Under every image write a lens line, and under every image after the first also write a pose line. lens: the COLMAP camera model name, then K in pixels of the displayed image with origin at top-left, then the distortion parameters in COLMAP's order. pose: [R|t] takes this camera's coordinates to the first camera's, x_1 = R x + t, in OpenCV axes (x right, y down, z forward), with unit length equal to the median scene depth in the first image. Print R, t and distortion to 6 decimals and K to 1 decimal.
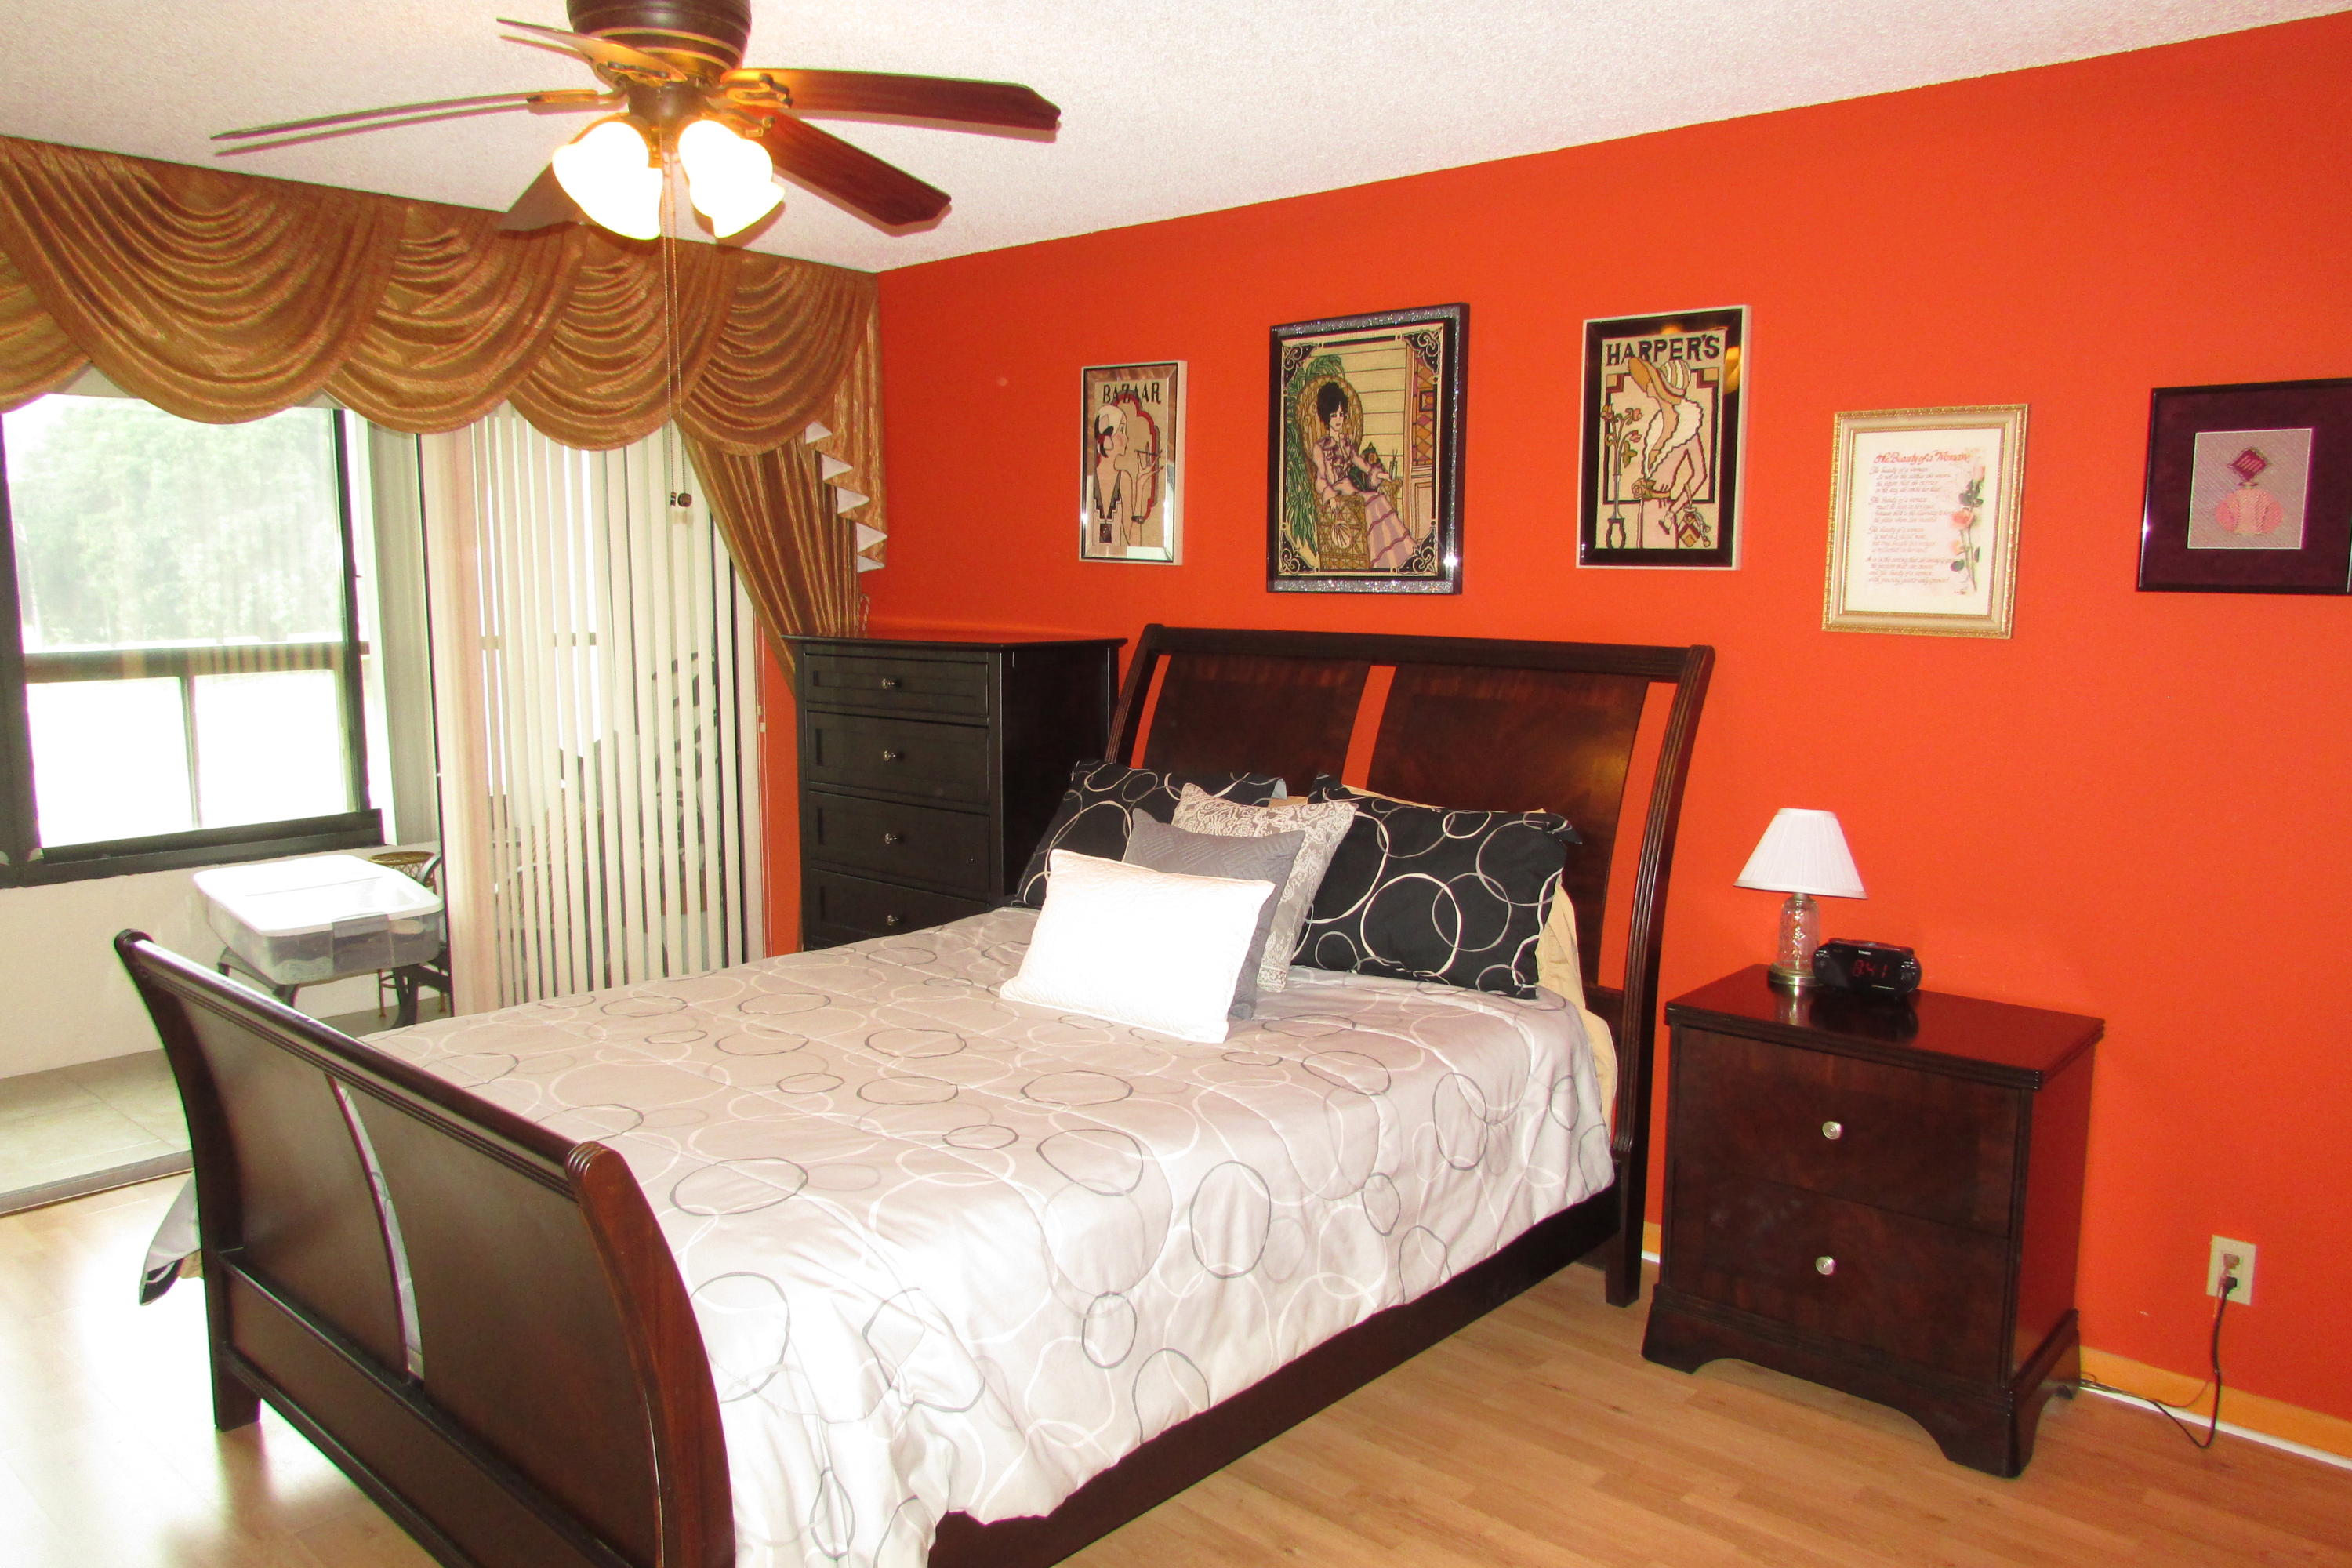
lens RADIAL K [[1658.4, 0, 1175.0], [0, 1658.4, 849.5], [0, 0, 1]] dist [-0.033461, -0.002312]
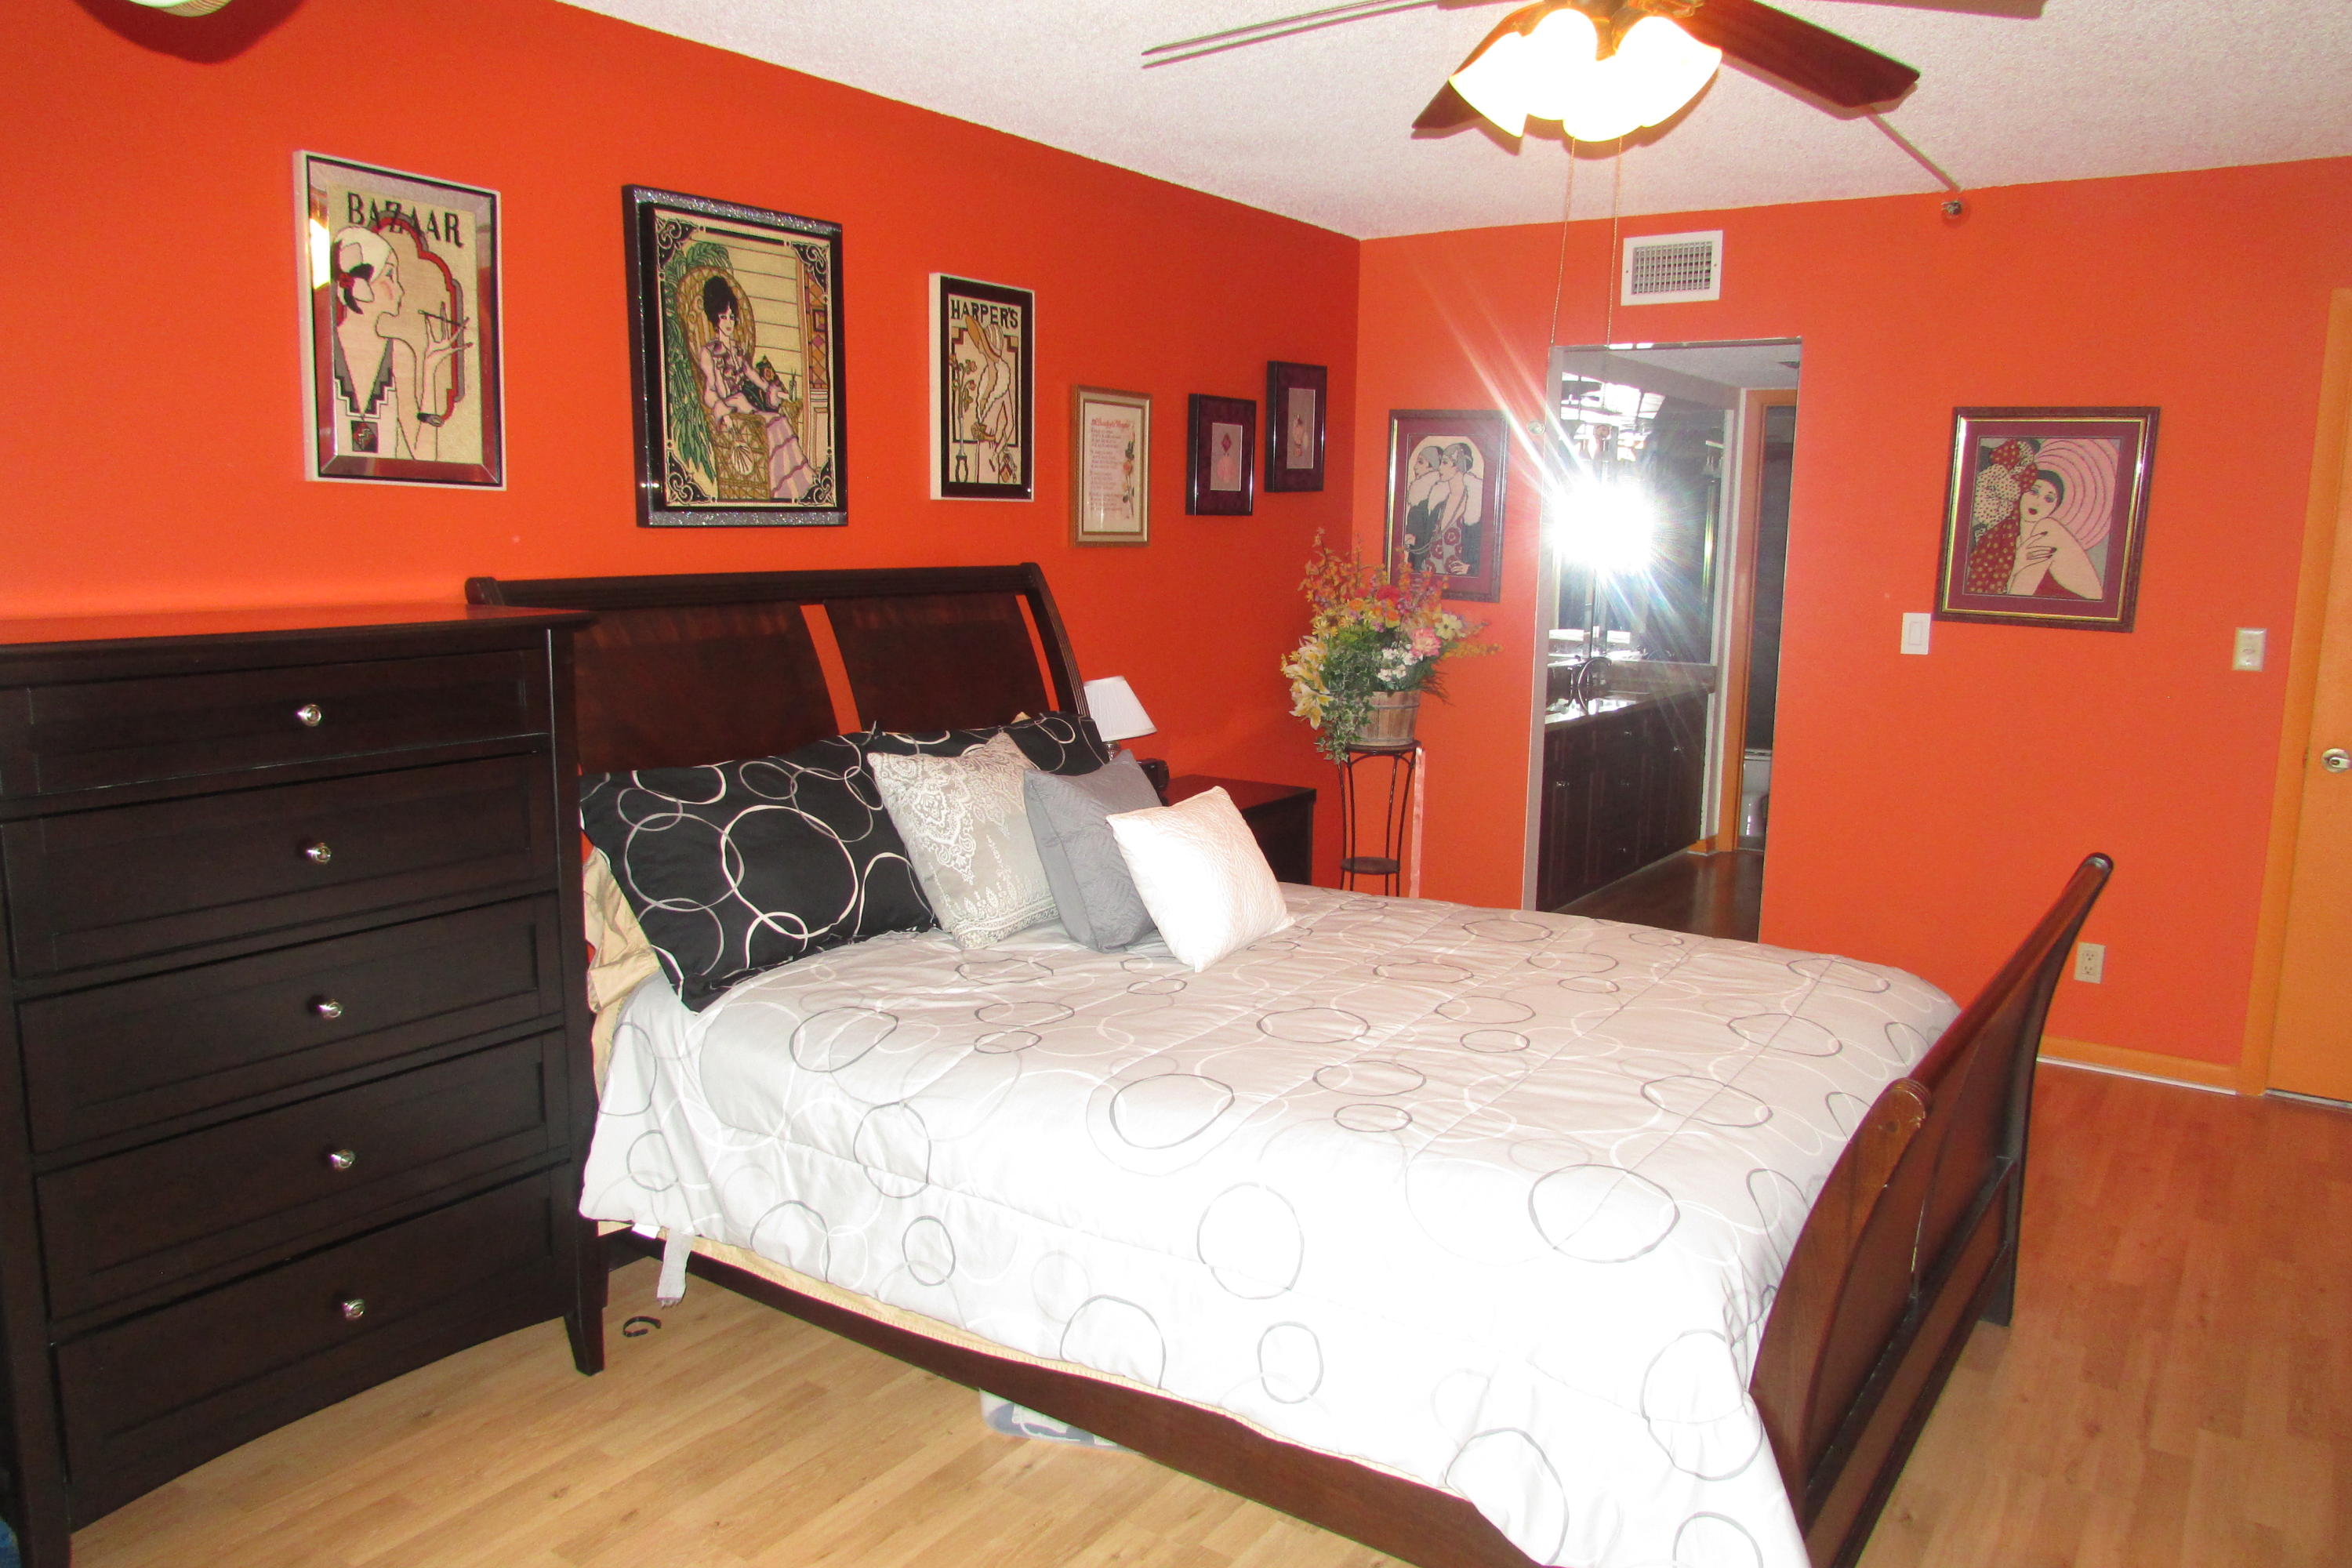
lens RADIAL K [[1658.2, 0, 1176.0], [0, 1658.2, 784.0], [0, 0, 1]] dist [-0.013353, 0.000953]
pose [[-0.130462, -0.169573, 0.976844, -0.816367], [0.150928, 0.970385, 0.188608, -0.157921], [-0.979898, 0.172039, -0.101005, 0.915295]]
